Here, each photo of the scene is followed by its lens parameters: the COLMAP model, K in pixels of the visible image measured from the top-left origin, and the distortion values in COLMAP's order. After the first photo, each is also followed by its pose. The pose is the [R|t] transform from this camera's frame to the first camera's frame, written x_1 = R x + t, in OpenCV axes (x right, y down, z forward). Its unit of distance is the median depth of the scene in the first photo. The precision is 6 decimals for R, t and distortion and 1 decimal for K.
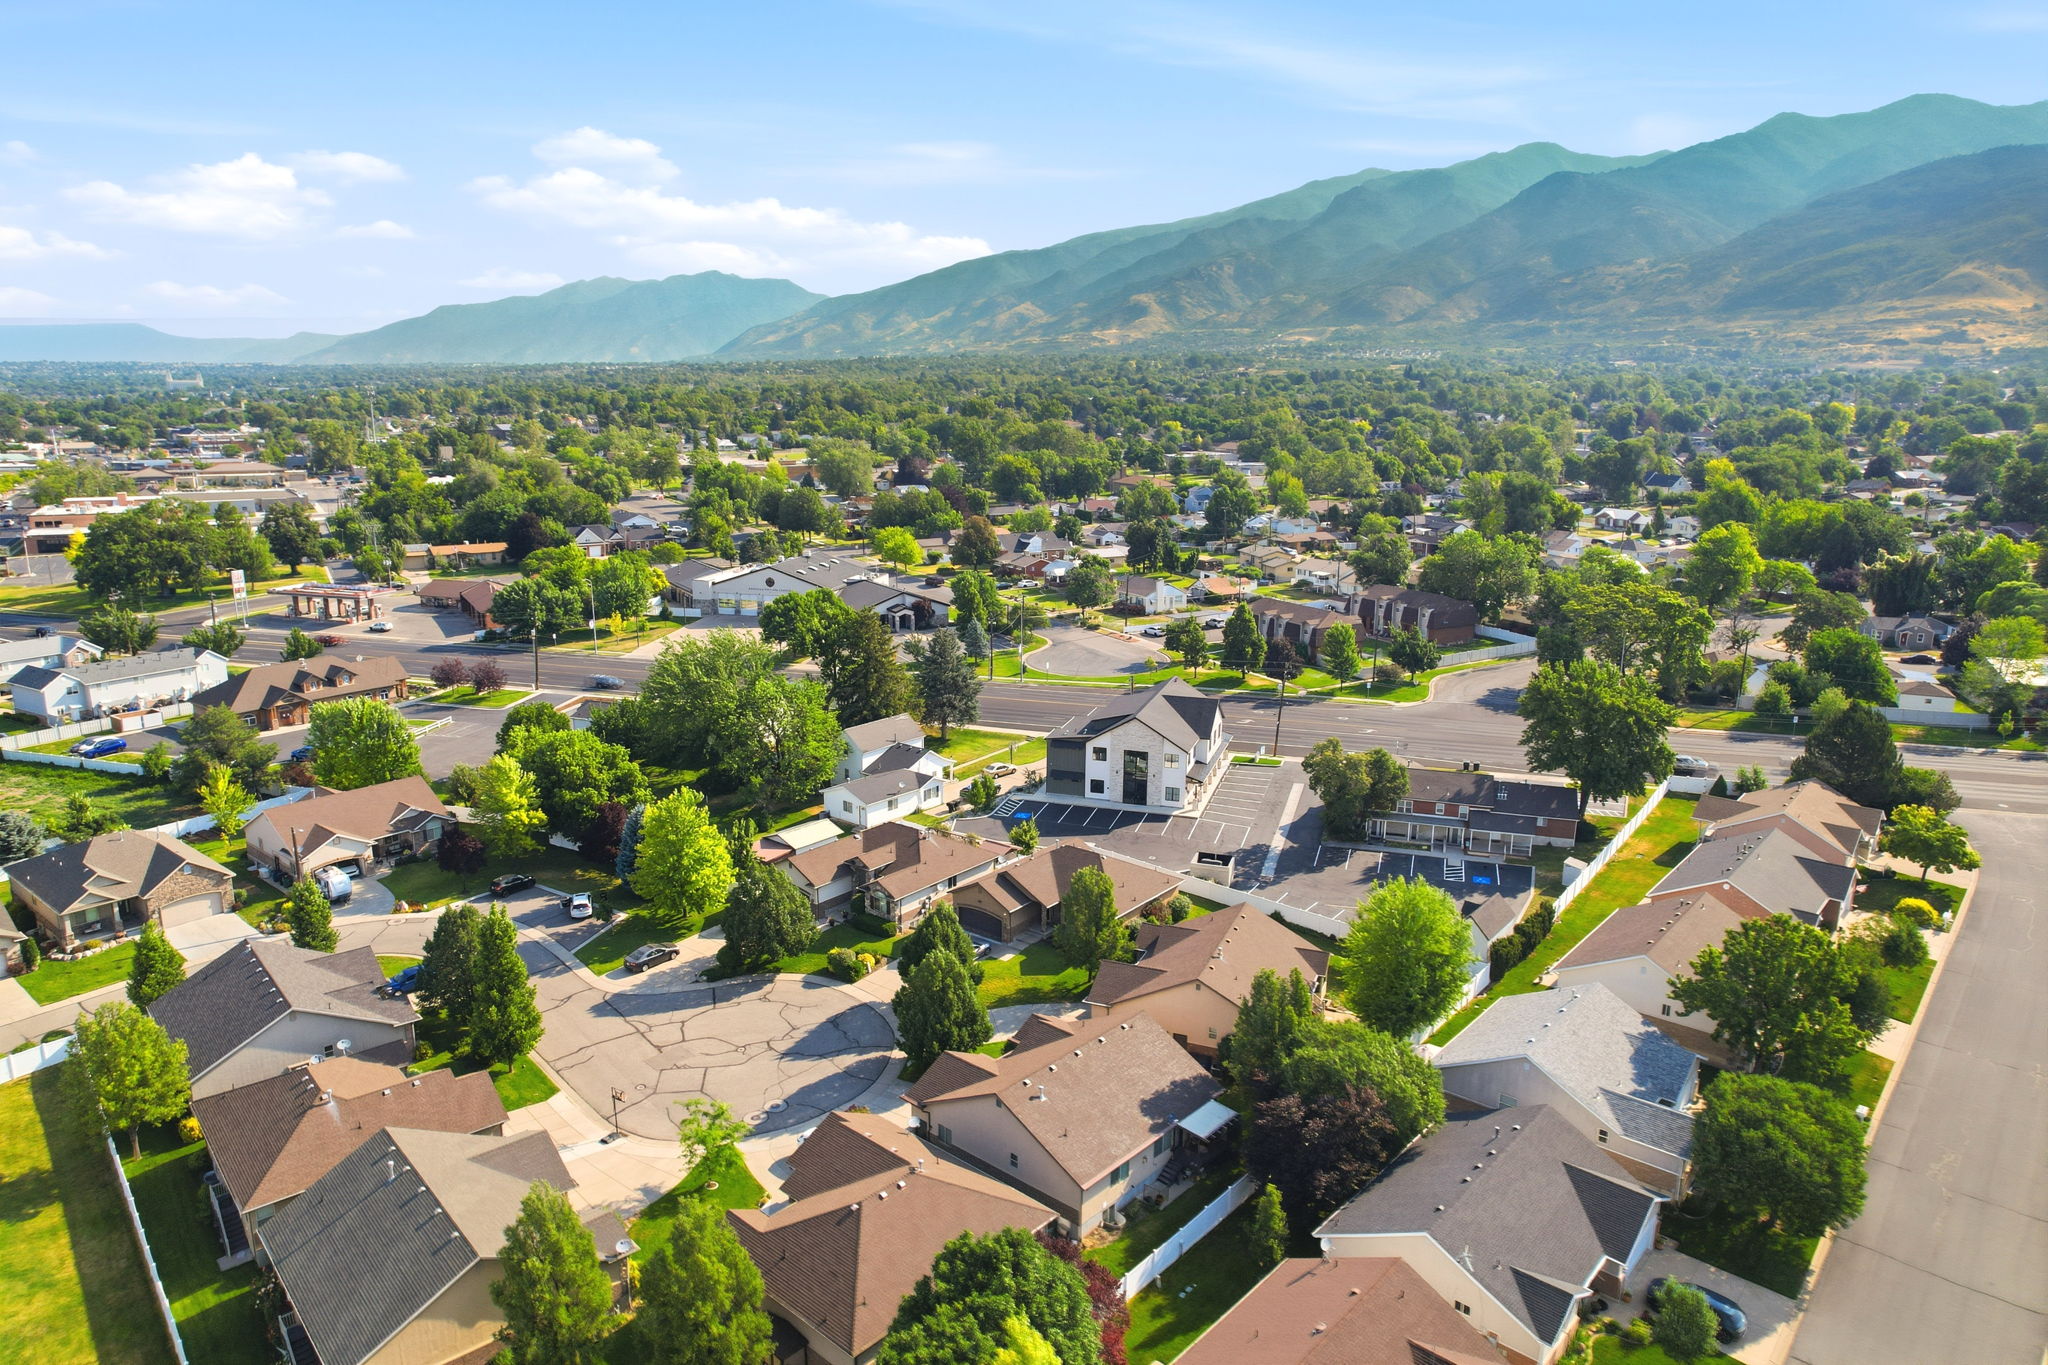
lens RADIAL K [[1312.2, 0, 1013.8], [0, 1312.2, 676.8], [0, 0, 1]] dist [-0.078706, 0.076691]
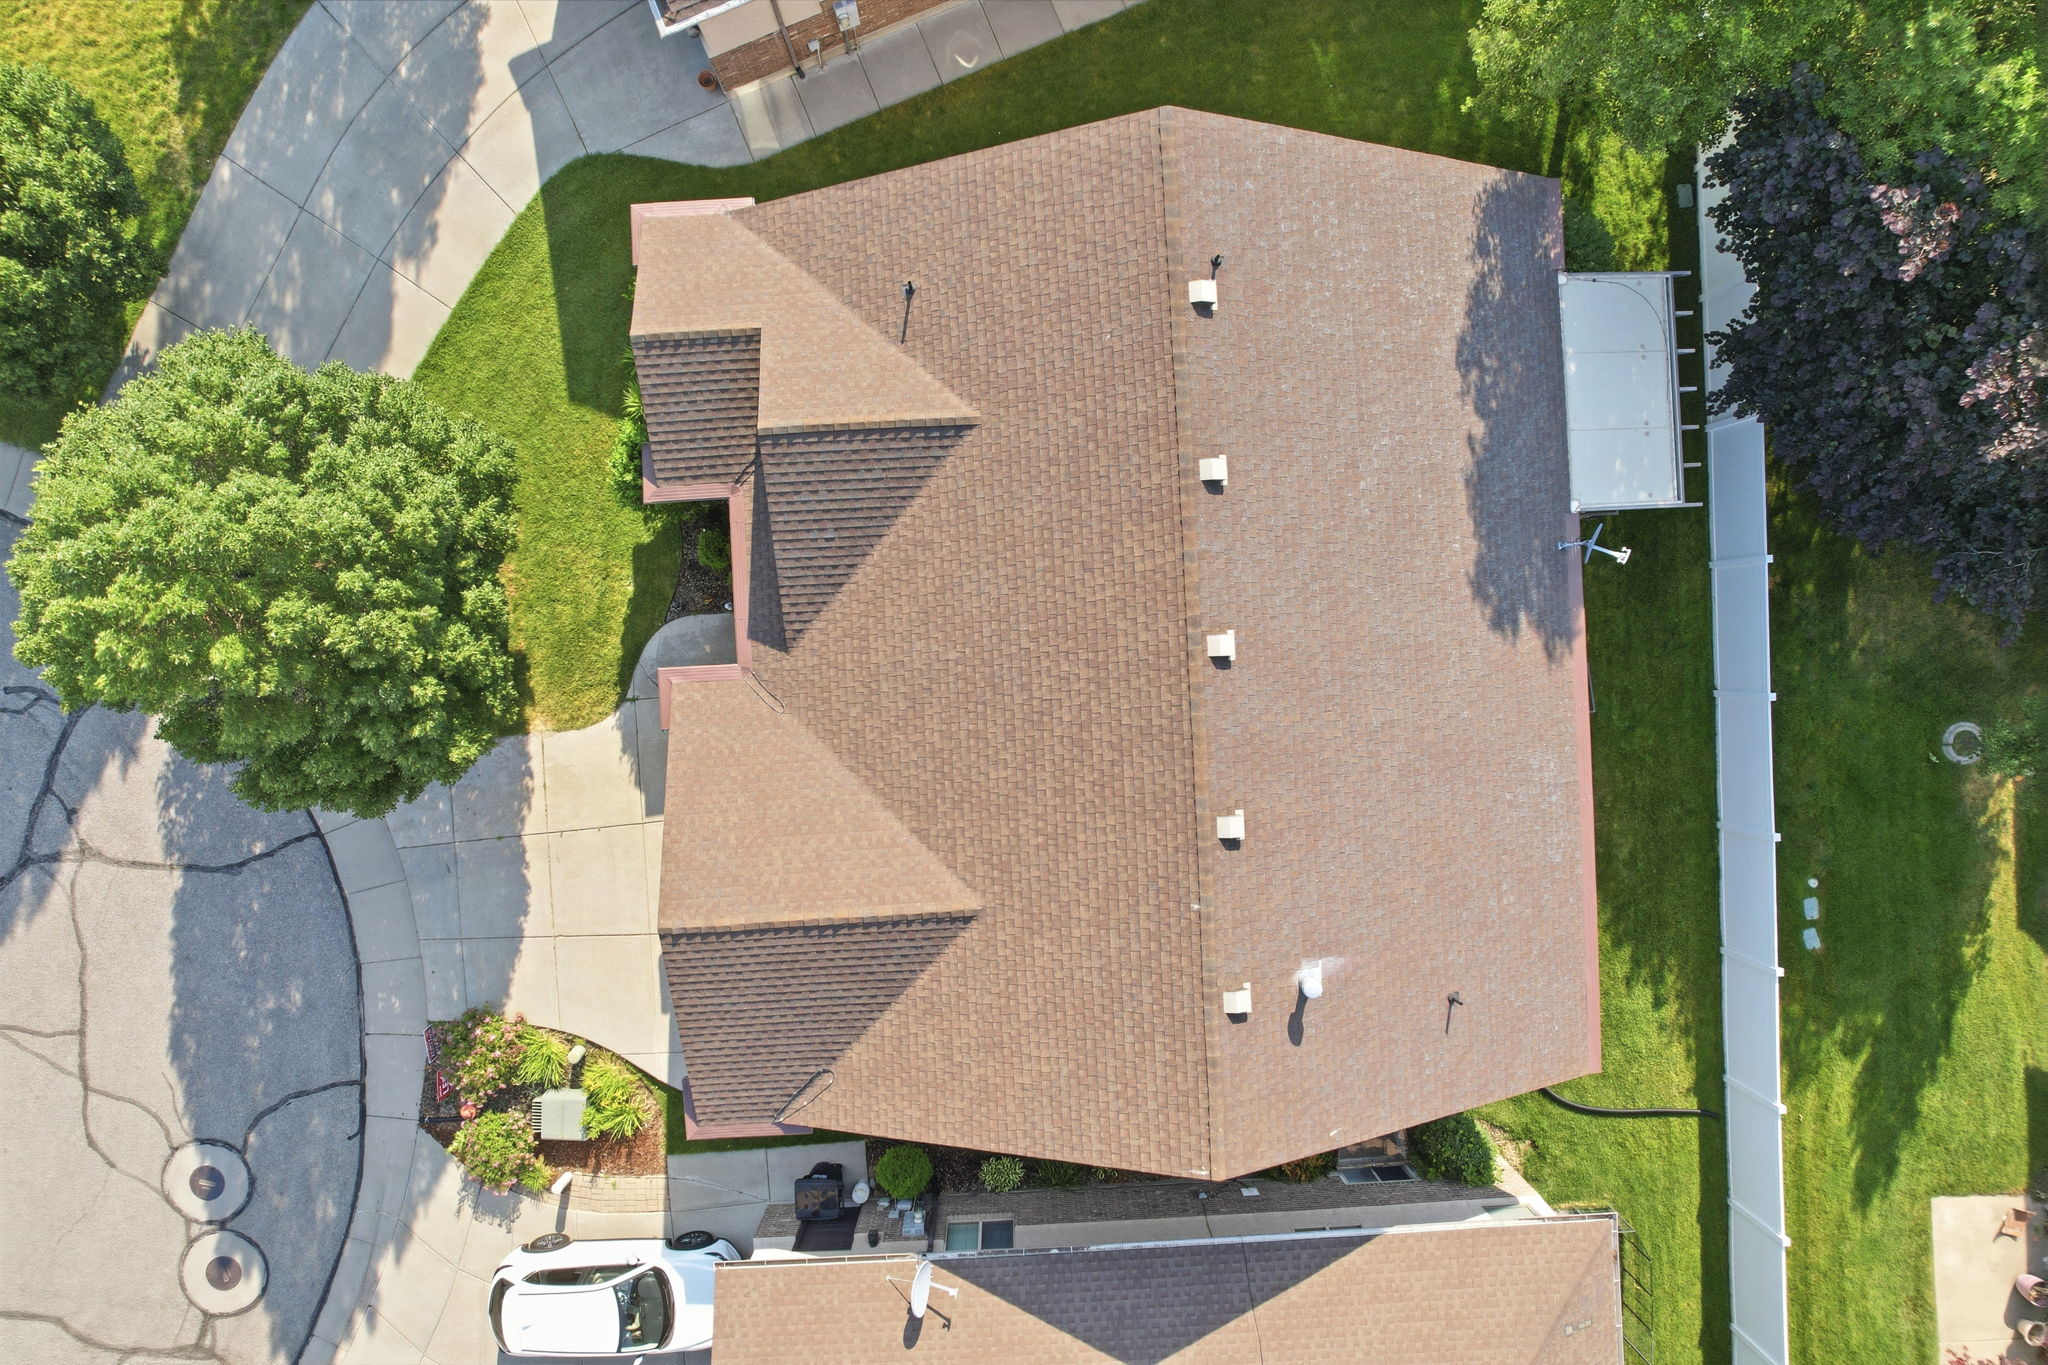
lens RADIAL K [[1312.2, 0, 1013.8], [0, 1312.2, 676.8], [0, 0, 1]] dist [-0.078706, 0.076691]
pose [[0.706088, -0.708020, -0.012153, 0.015832], [0.139868, 0.122621, 0.982548, 0.045057], [-0.694173, -0.695465, 0.185611, 0.623638]]
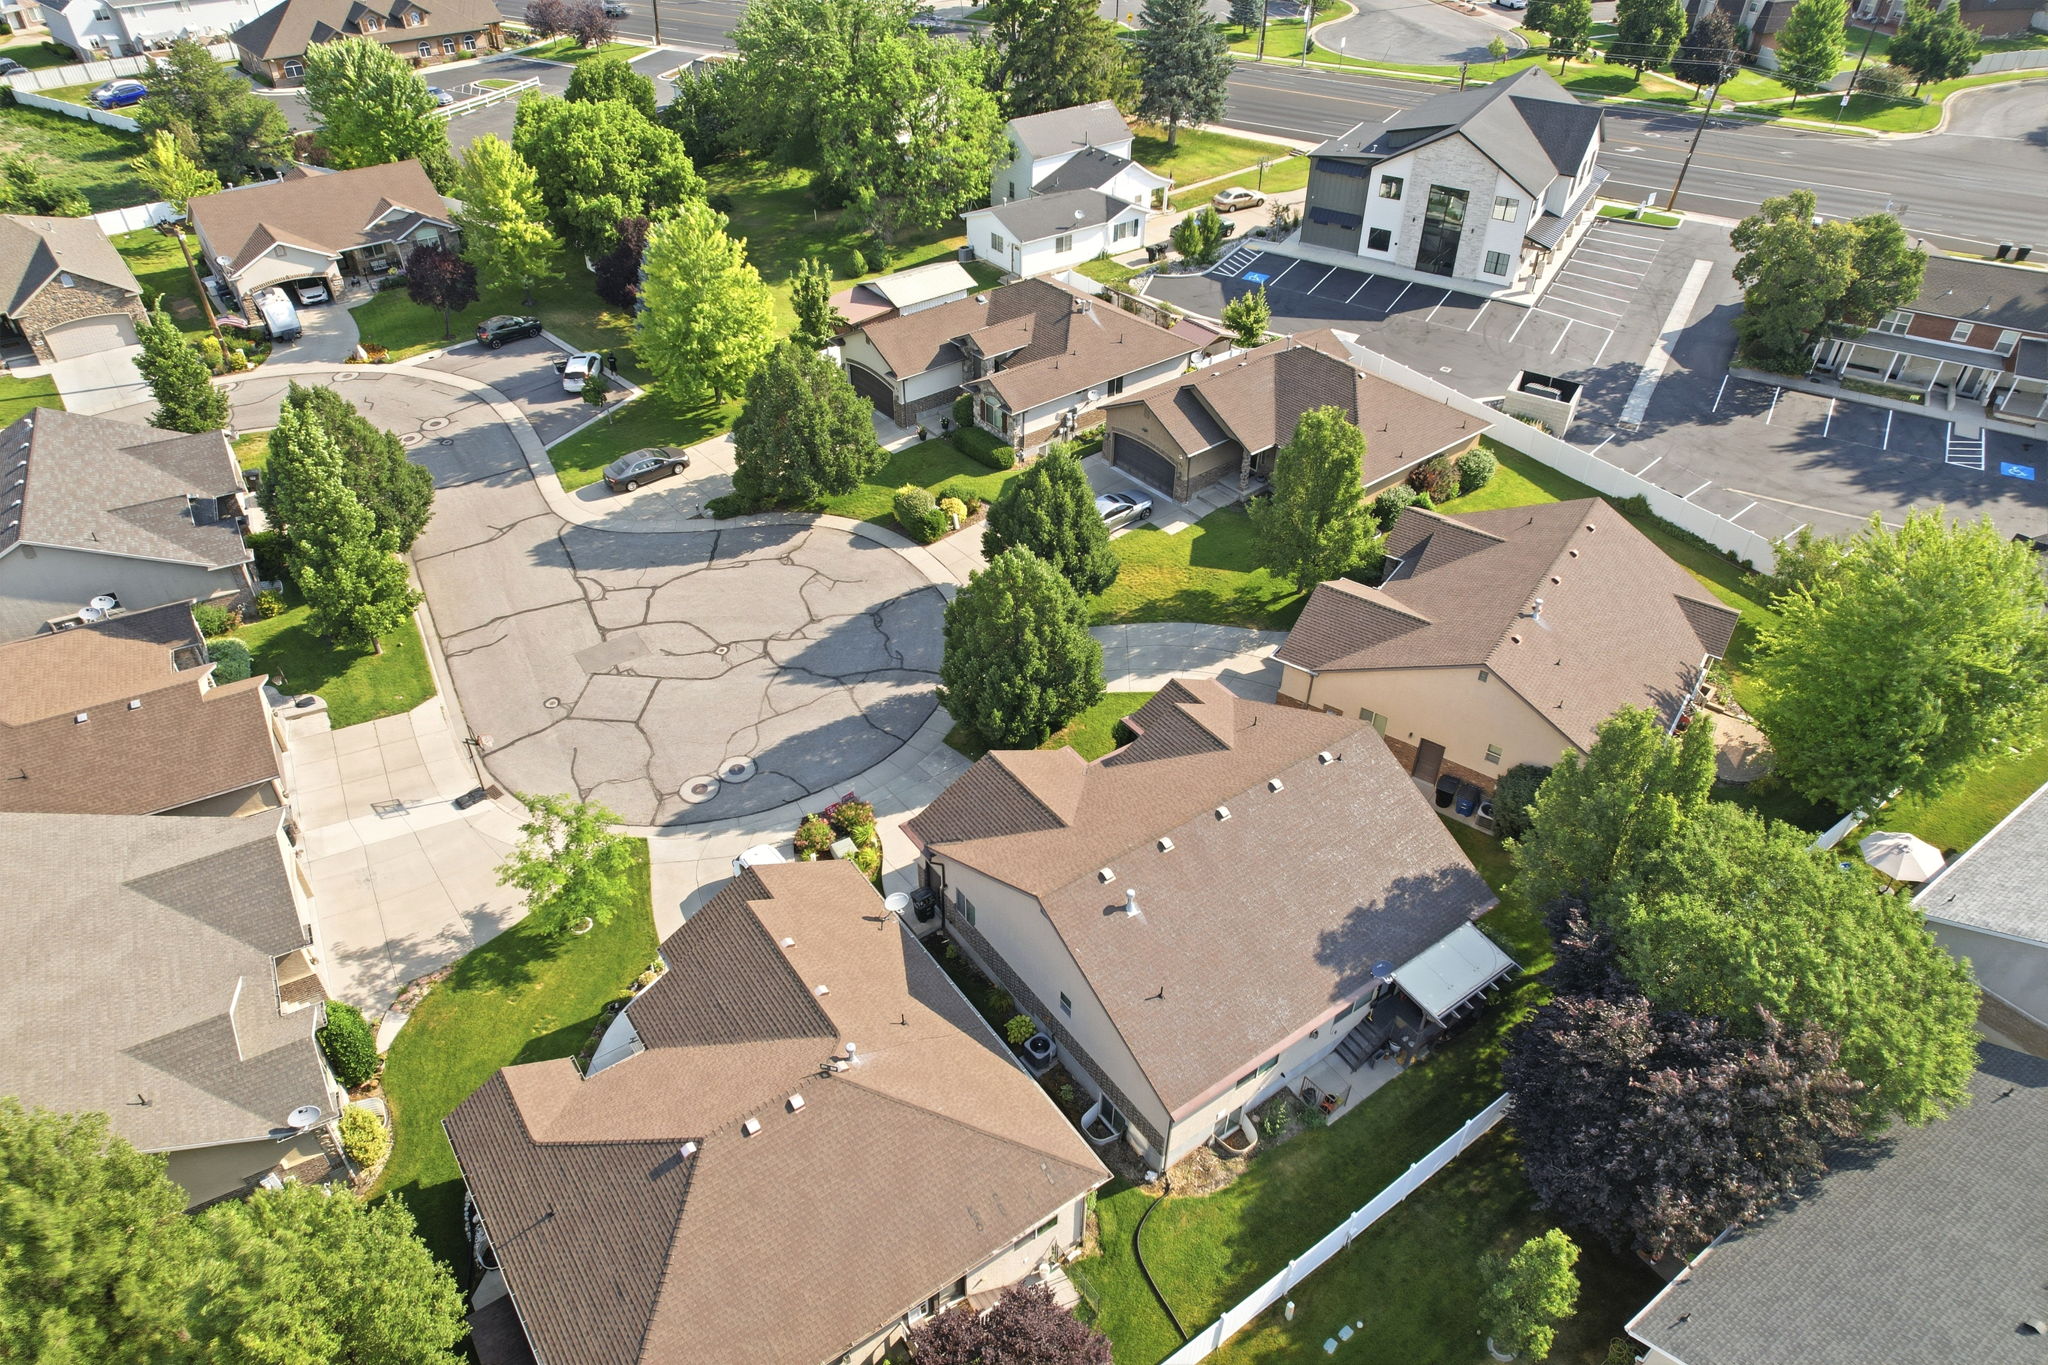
lens RADIAL K [[1312.2, 0, 1013.8], [0, 1312.2, 676.8], [0, 0, 1]] dist [-0.078706, 0.076691]
pose [[0.975009, 0.135699, -0.175905, 0.033517], [-0.047323, 0.900466, 0.432345, 0.010862], [0.217065, -0.413216, 0.884384, 0.345695]]
